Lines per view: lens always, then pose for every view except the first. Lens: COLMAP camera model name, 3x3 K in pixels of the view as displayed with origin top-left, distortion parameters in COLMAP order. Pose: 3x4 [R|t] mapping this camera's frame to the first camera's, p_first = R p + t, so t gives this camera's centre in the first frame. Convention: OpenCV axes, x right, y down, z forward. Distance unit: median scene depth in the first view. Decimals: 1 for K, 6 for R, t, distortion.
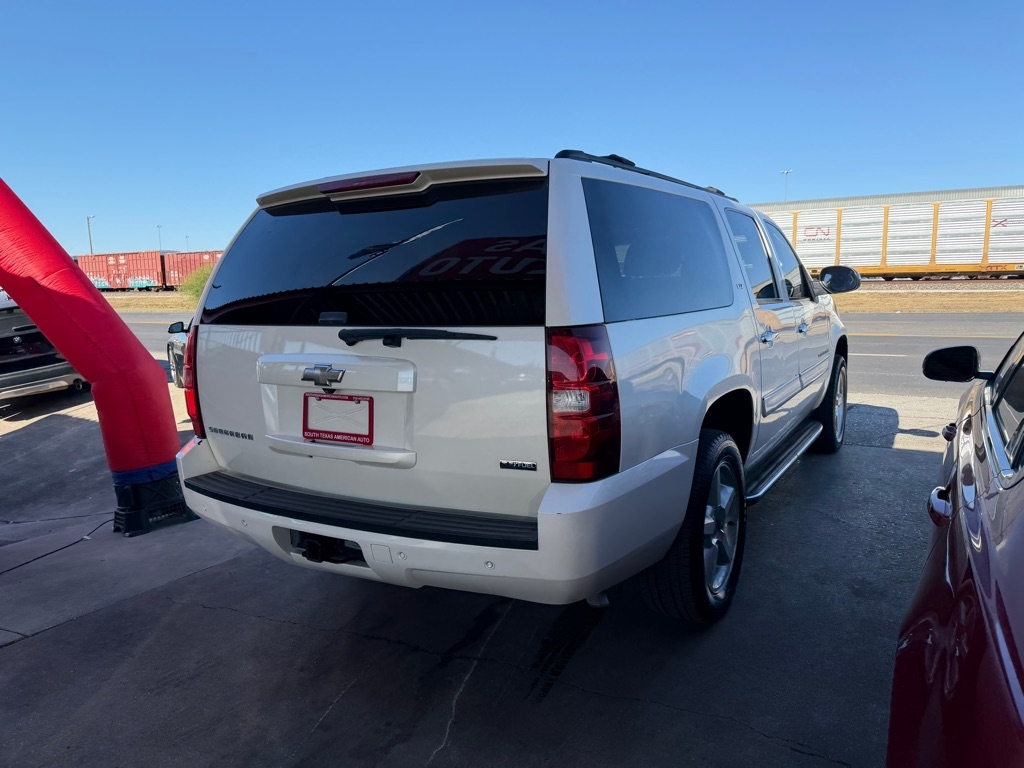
lens RADIAL K [[729.6, 0, 519.8], [0, 729.6, 385.1], [0, 0, 1]] dist [0.028300, -0.048303]
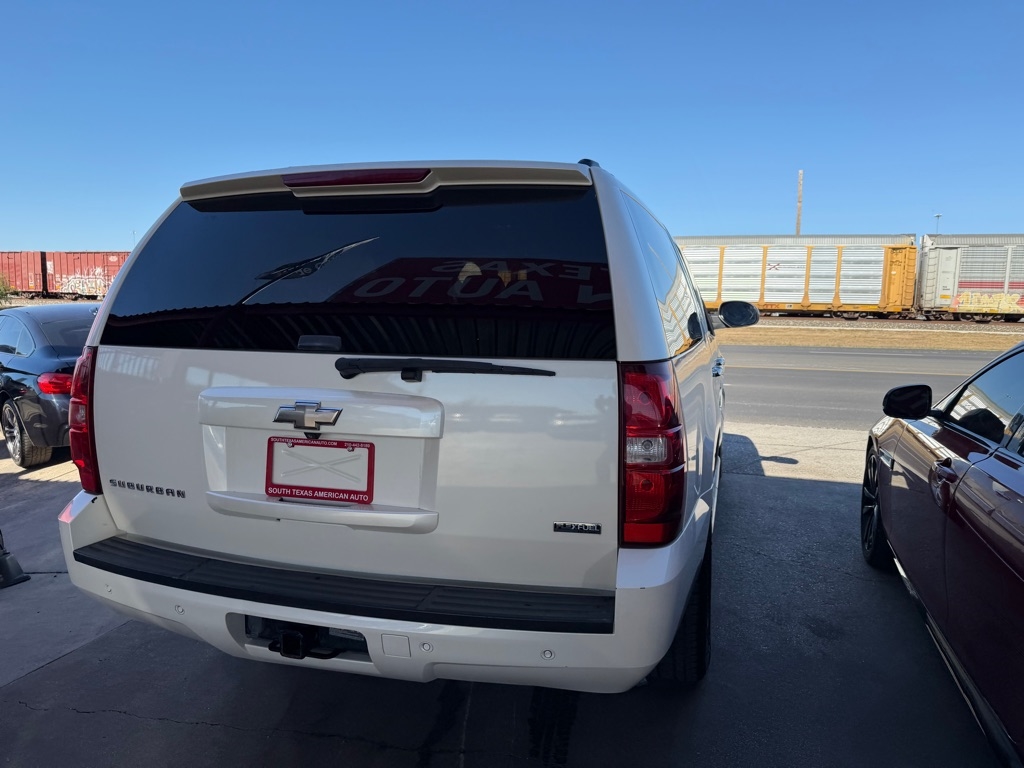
lens RADIAL K [[729.6, 0, 517.3], [0, 729.6, 385.0], [0, 0, 1]] dist [0.028300, -0.048303]
pose [[0.968930, 0.011922, 0.247046, -0.217878], [-0.004198, 0.999486, -0.031767, -0.019924], [-0.247298, 0.029743, 0.968483, 0.166399]]
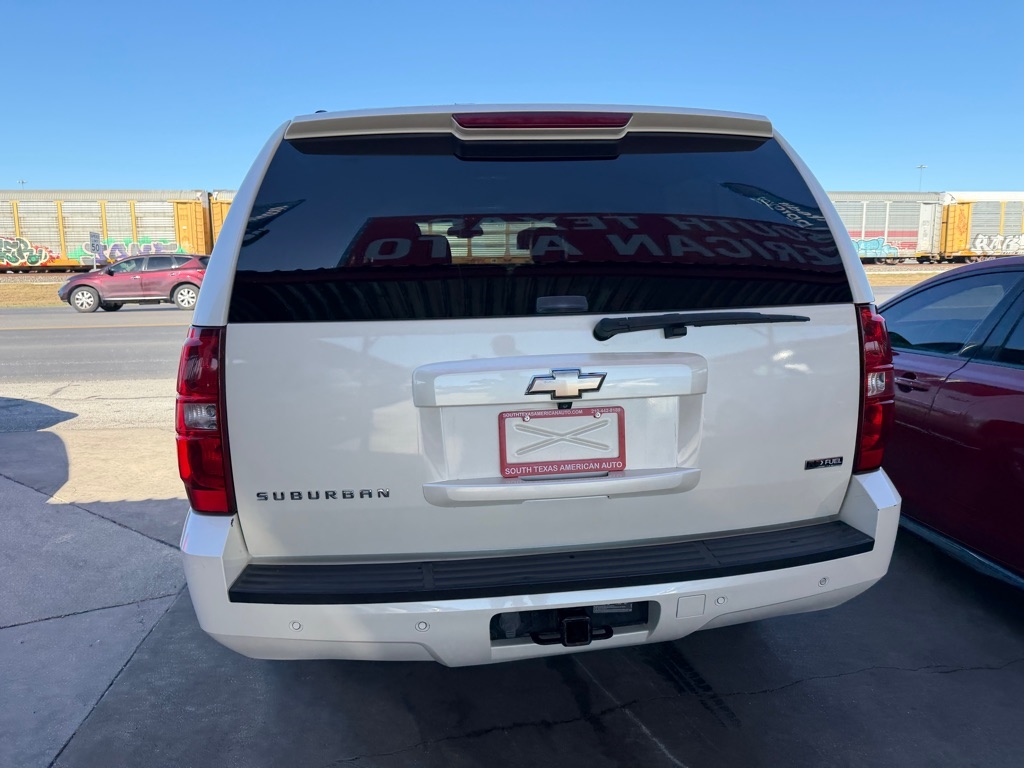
lens RADIAL K [[725.9, 0, 512.1], [0, 725.9, 388.0], [0, 0, 1]] dist [0.020556, -0.029477]
pose [[0.794129, -0.091868, 0.600766, -0.653812], [0.086553, 0.995529, 0.037824, -0.036464], [-0.601555, 0.021961, 0.798530, 0.414319]]
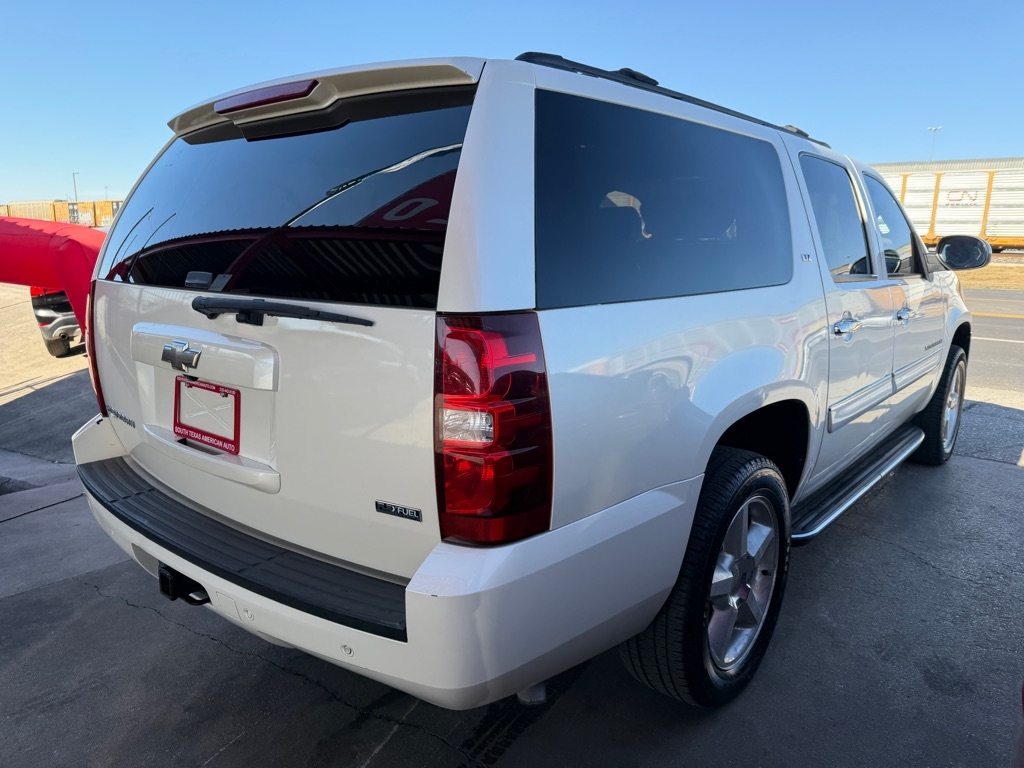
lens RADIAL K [[729.6, 0, 512.5], [0, 729.6, 388.9], [0, 0, 1]] dist [0.028300, -0.048303]
pose [[0.986923, 0.067676, -0.146297, 0.158622], [-0.058128, 0.995950, 0.068587, -0.045963], [0.150346, -0.059186, 0.986860, 0.273320]]
